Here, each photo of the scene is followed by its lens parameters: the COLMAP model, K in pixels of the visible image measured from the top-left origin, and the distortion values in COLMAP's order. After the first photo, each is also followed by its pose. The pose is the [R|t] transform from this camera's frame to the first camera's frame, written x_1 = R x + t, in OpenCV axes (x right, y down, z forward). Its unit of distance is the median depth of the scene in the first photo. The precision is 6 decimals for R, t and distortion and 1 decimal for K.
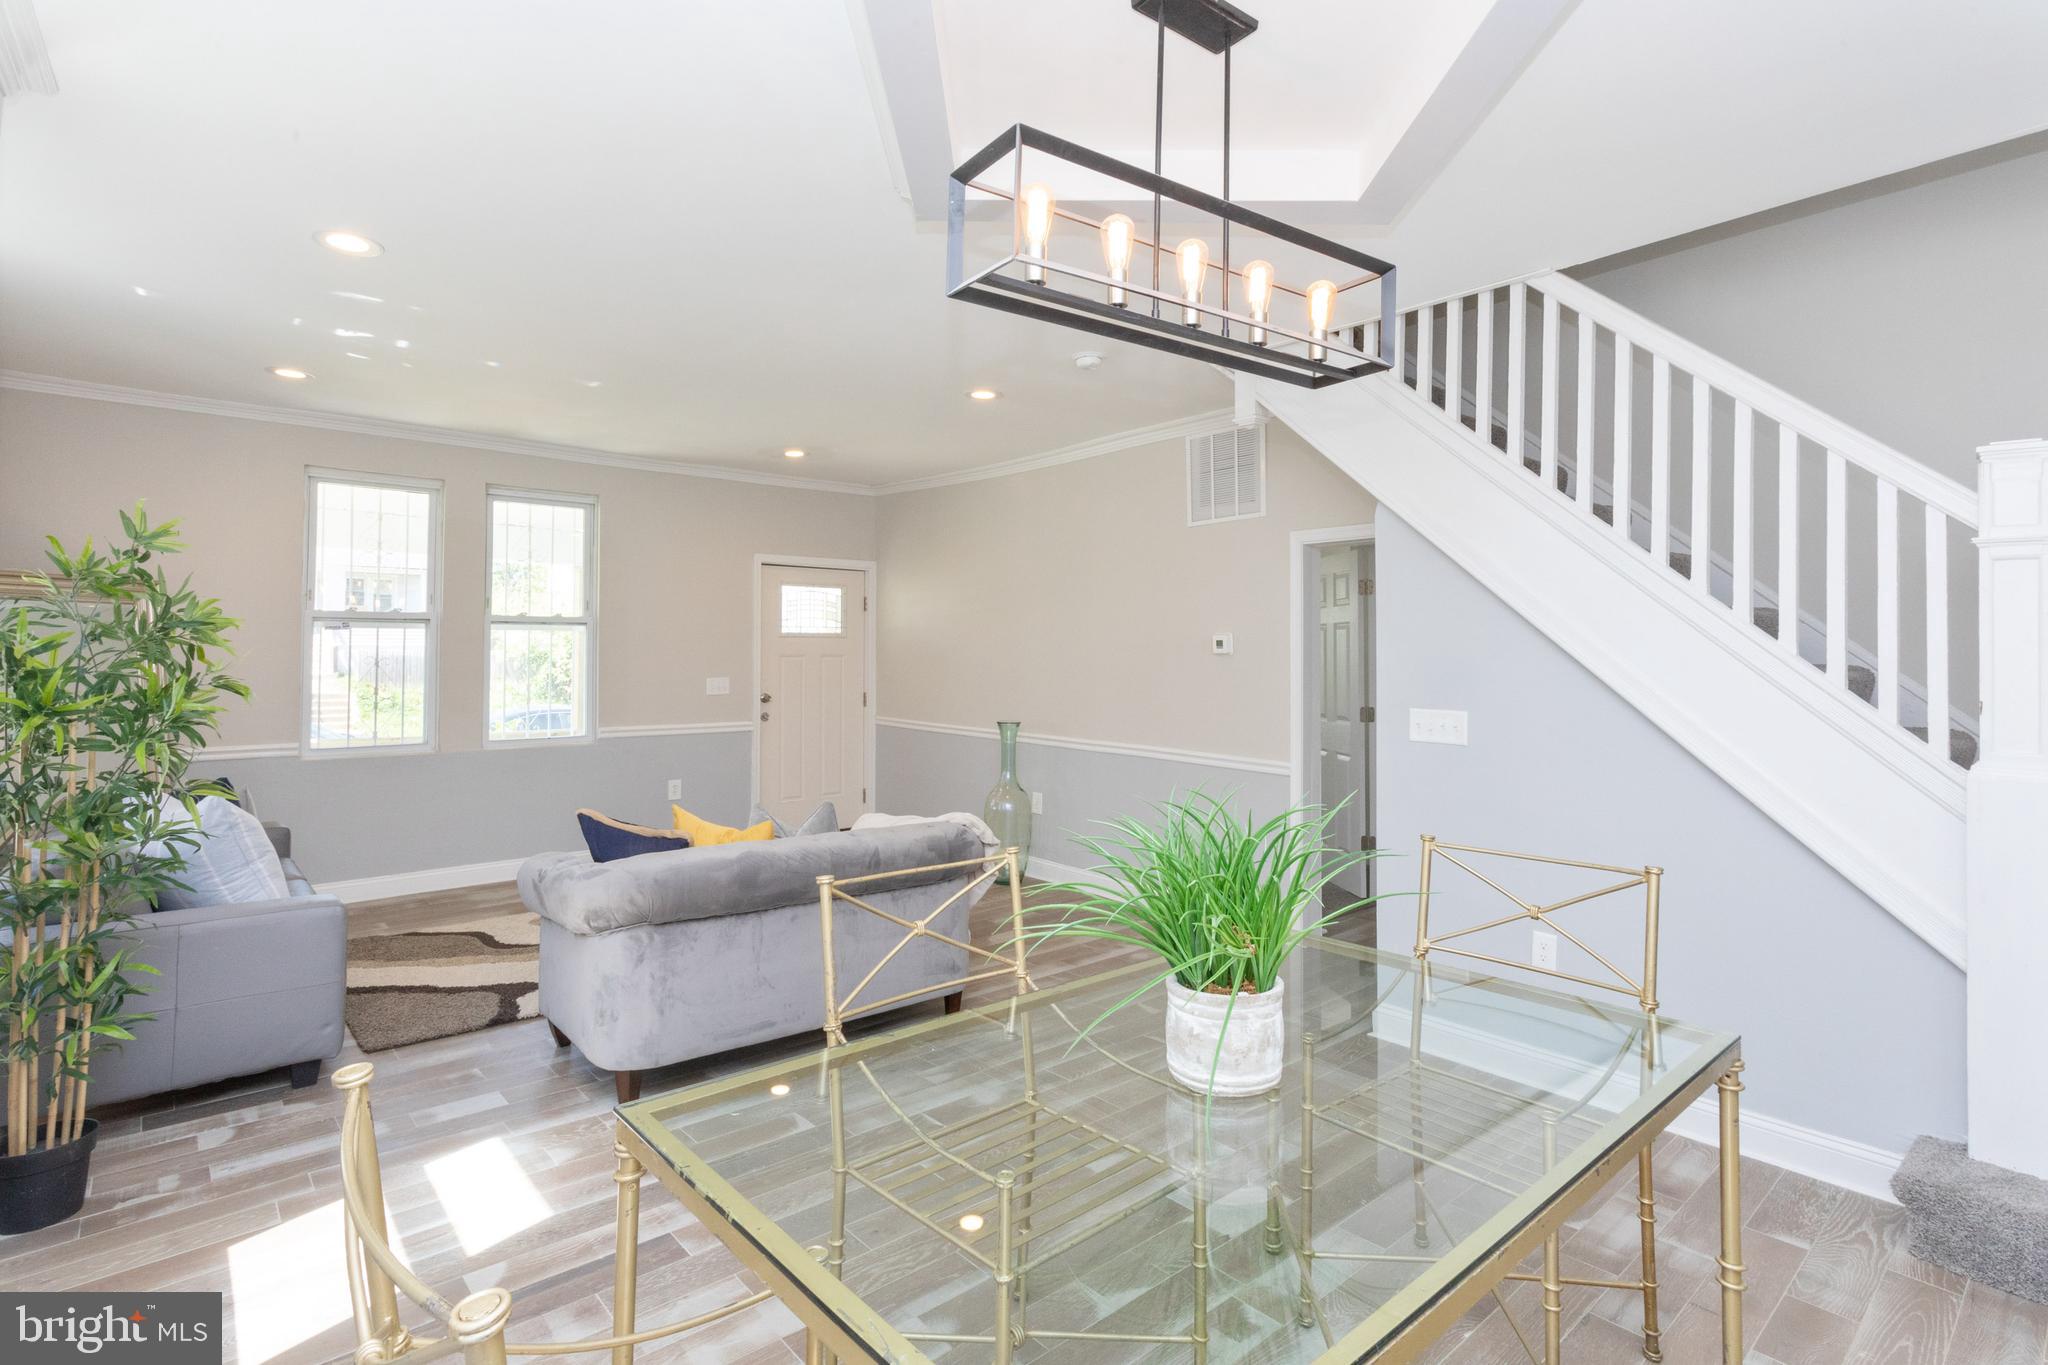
lens RADIAL K [[971.1, 0, 1005.2], [0, 971.1, 628.2], [0, 0, 1]] dist [-0.000575, 0.001506]
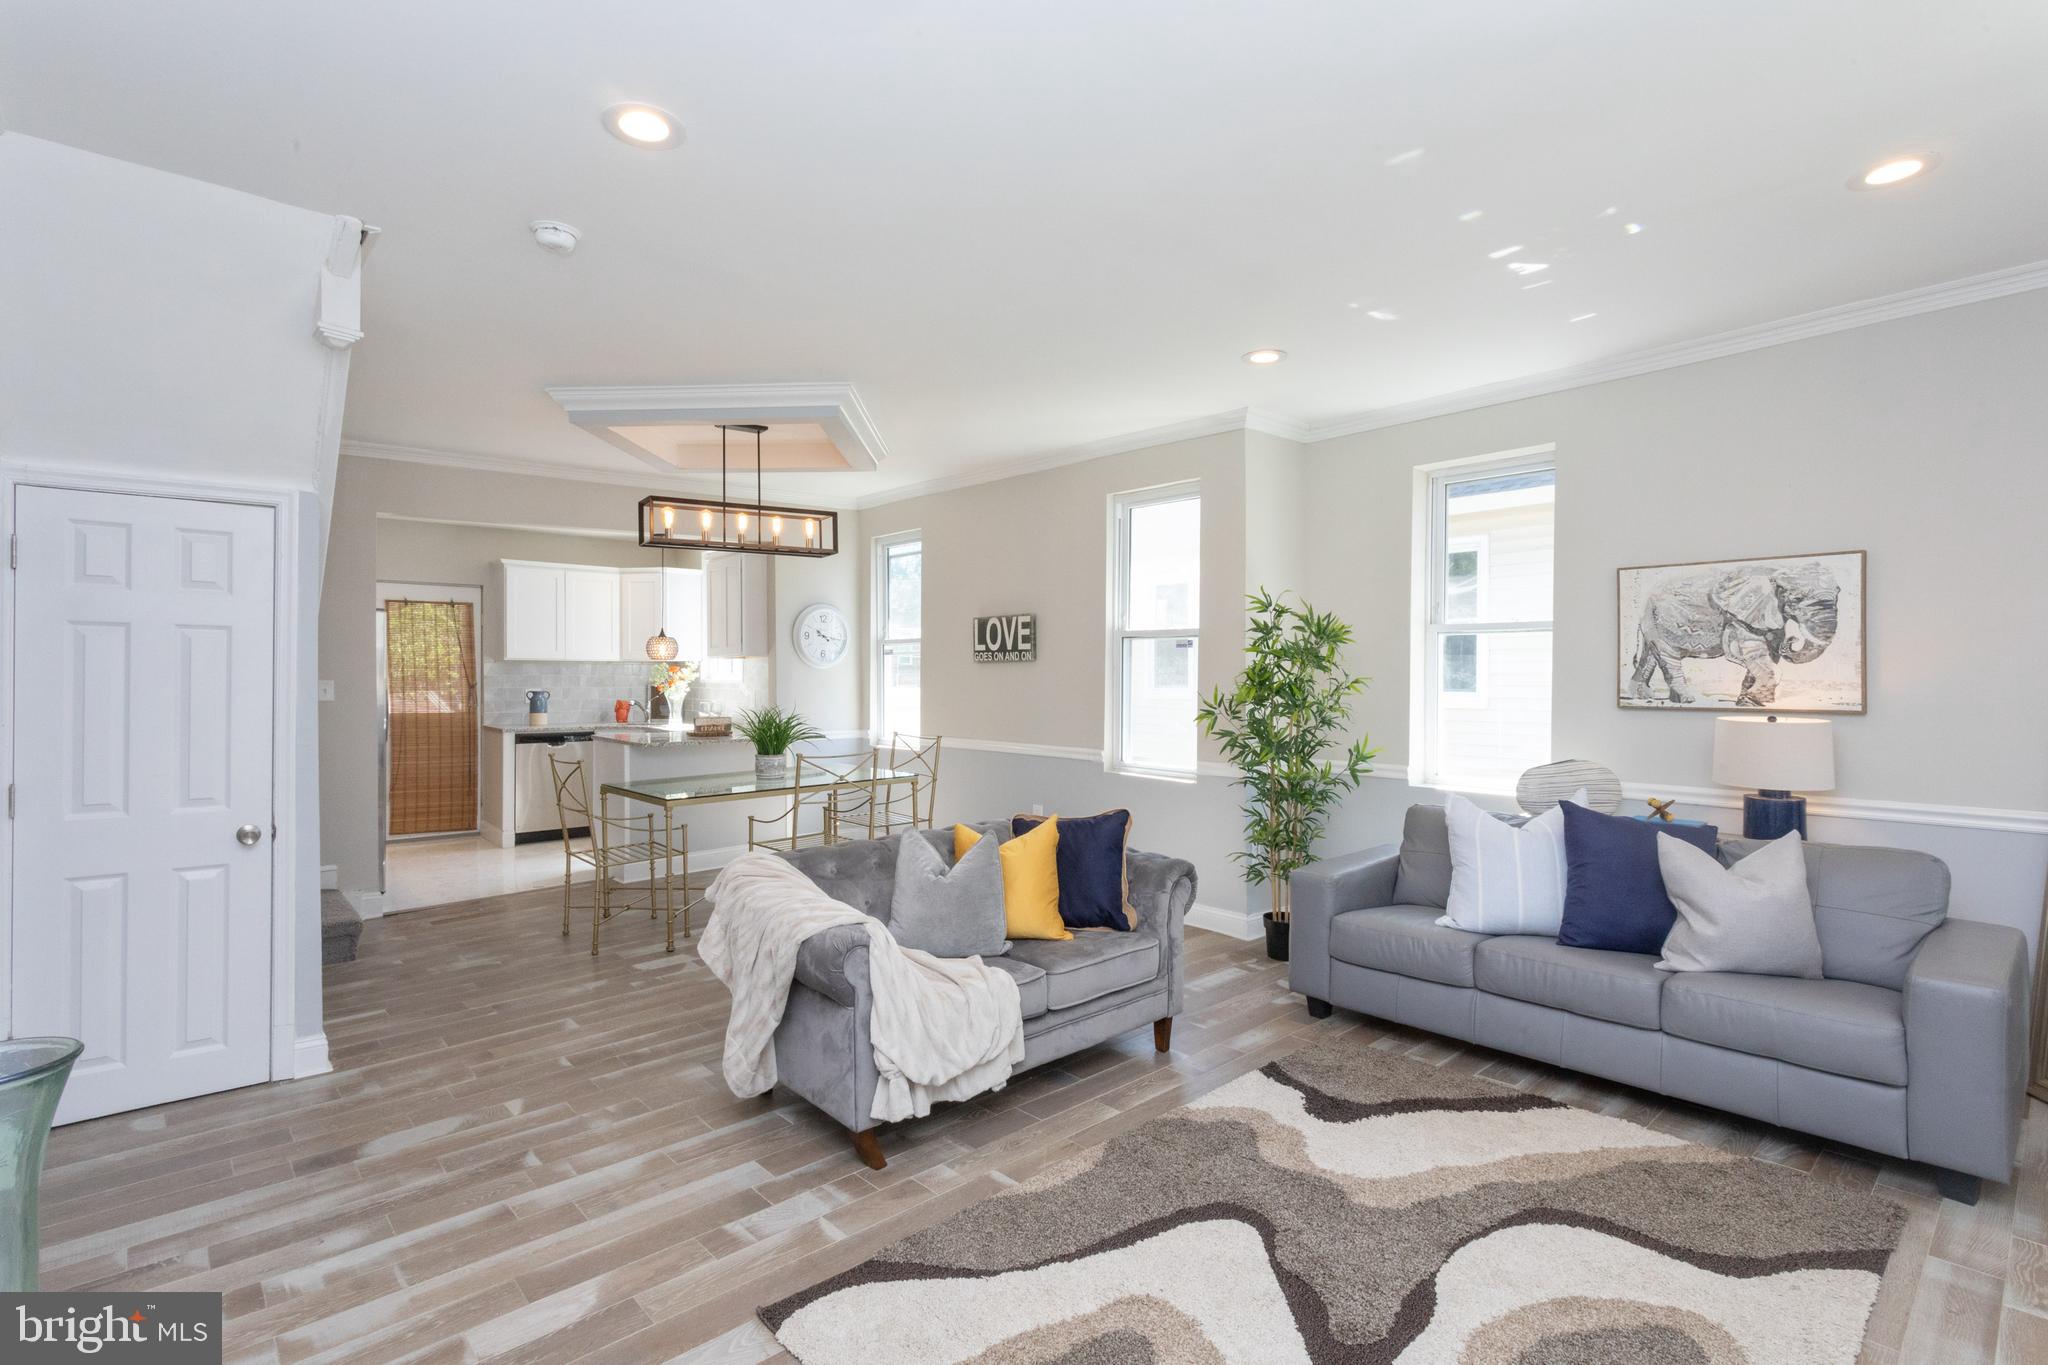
lens RADIAL K [[971.1, 0, 1012.4], [0, 971.1, 680.1], [0, 0, 1]] dist [-0.000575, 0.001506]
pose [[-0.999851, -0.003908, -0.016829, -0.157723], [-0.003438, 0.999605, -0.027886, 0.039072], [0.016932, -0.027824, -0.999469, 1.158759]]
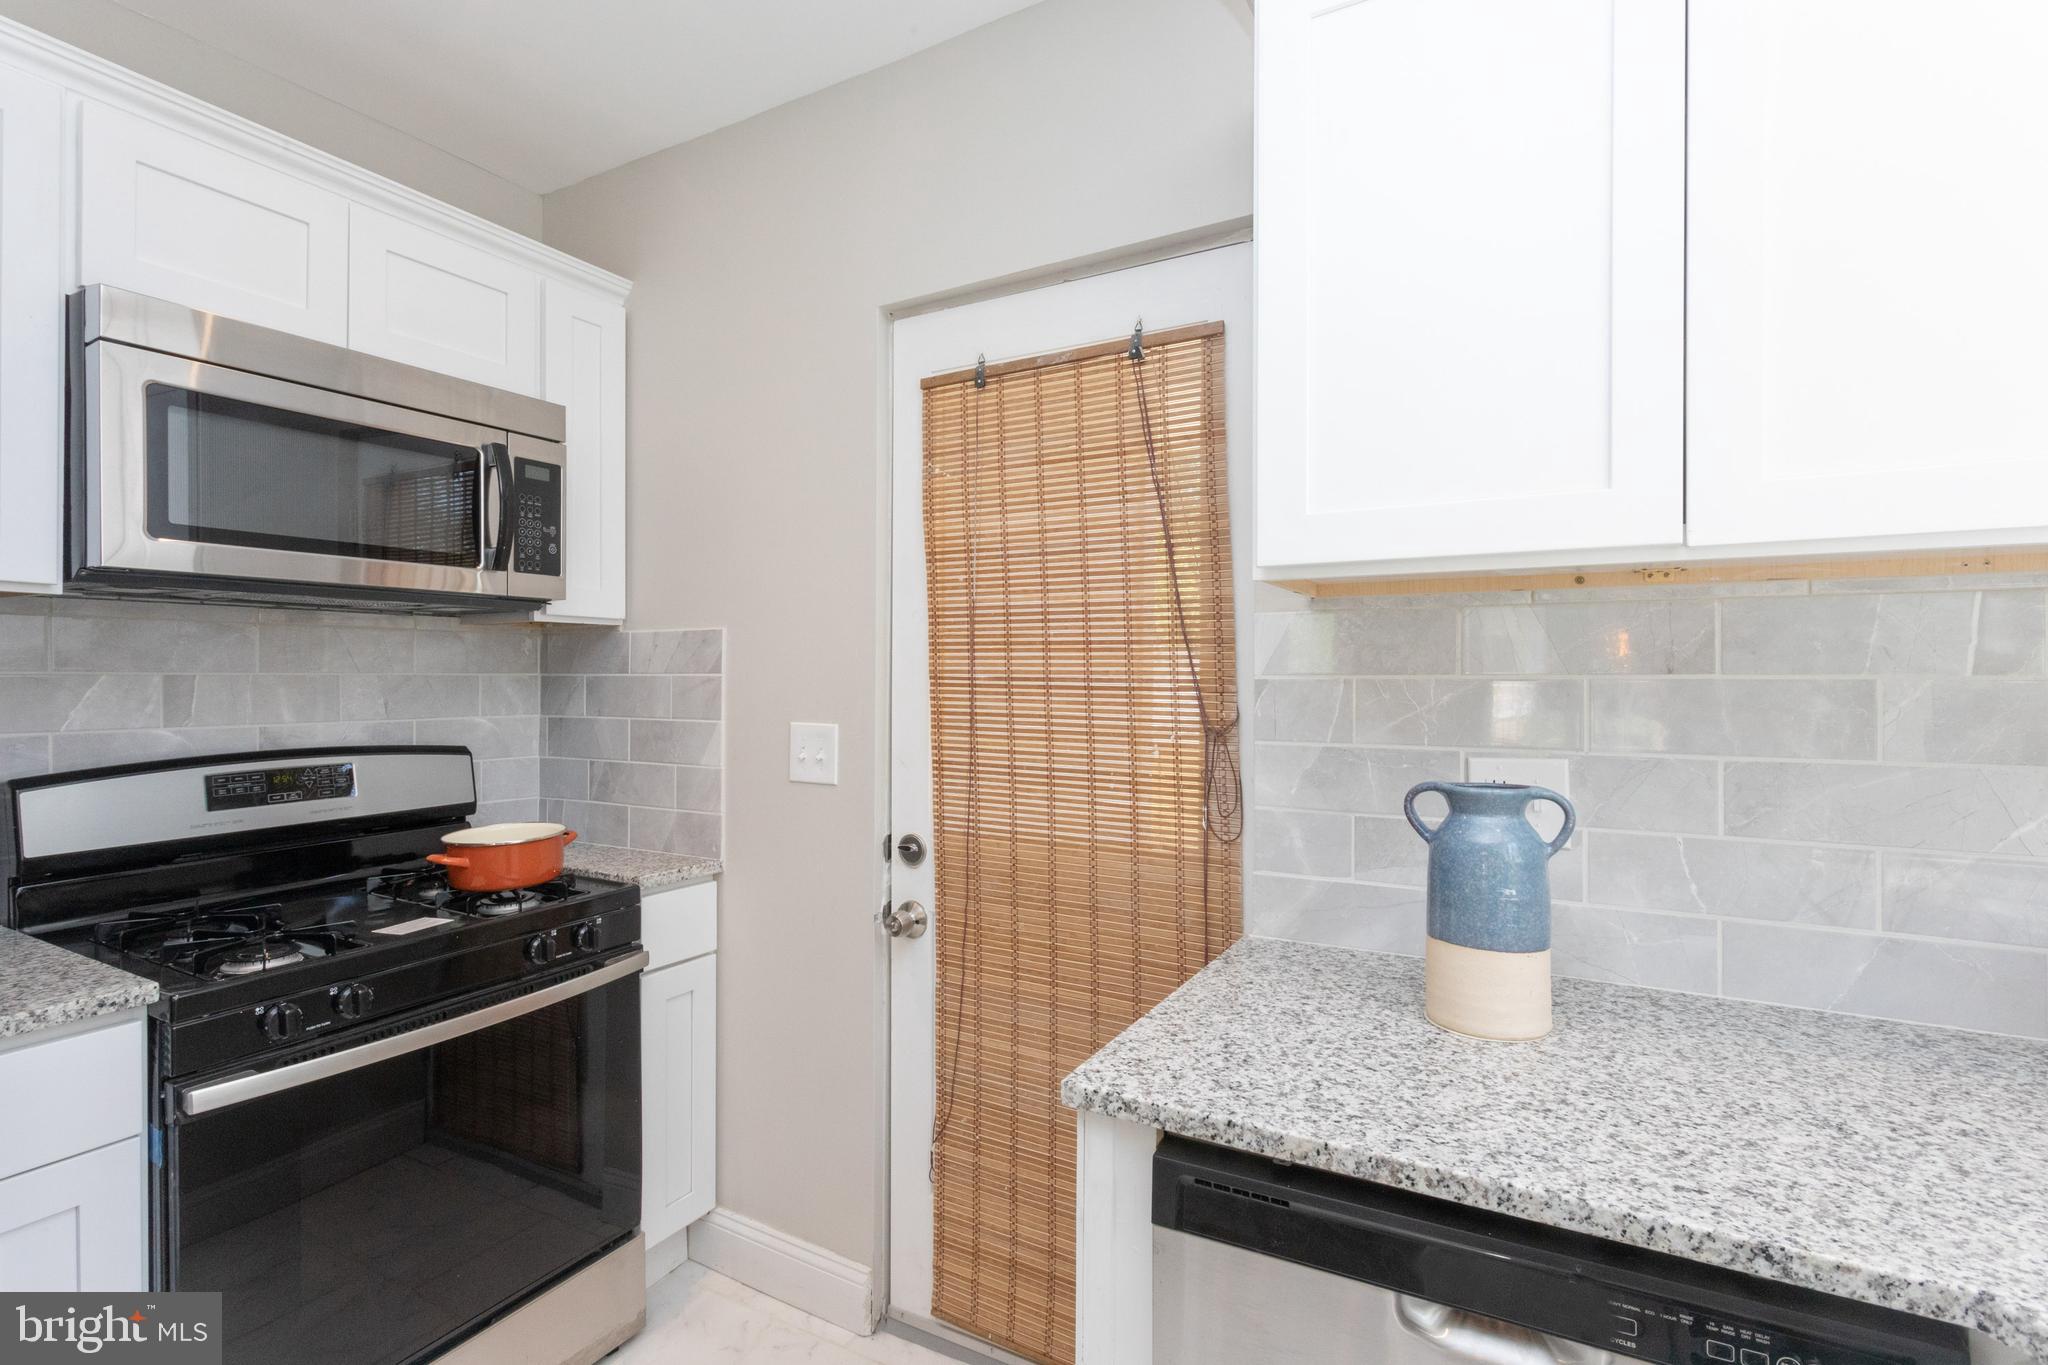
lens RADIAL K [[971.1, 0, 1026.2], [0, 971.1, 685.3], [0, 0, 1]] dist [-0.000575, 0.001506]
pose [[-0.356381, -0.007898, 0.934307, 0.317484], [-0.031815, 0.999487, -0.003687, 0.003165], [-0.933799, -0.031039, -0.356449, -0.014542]]
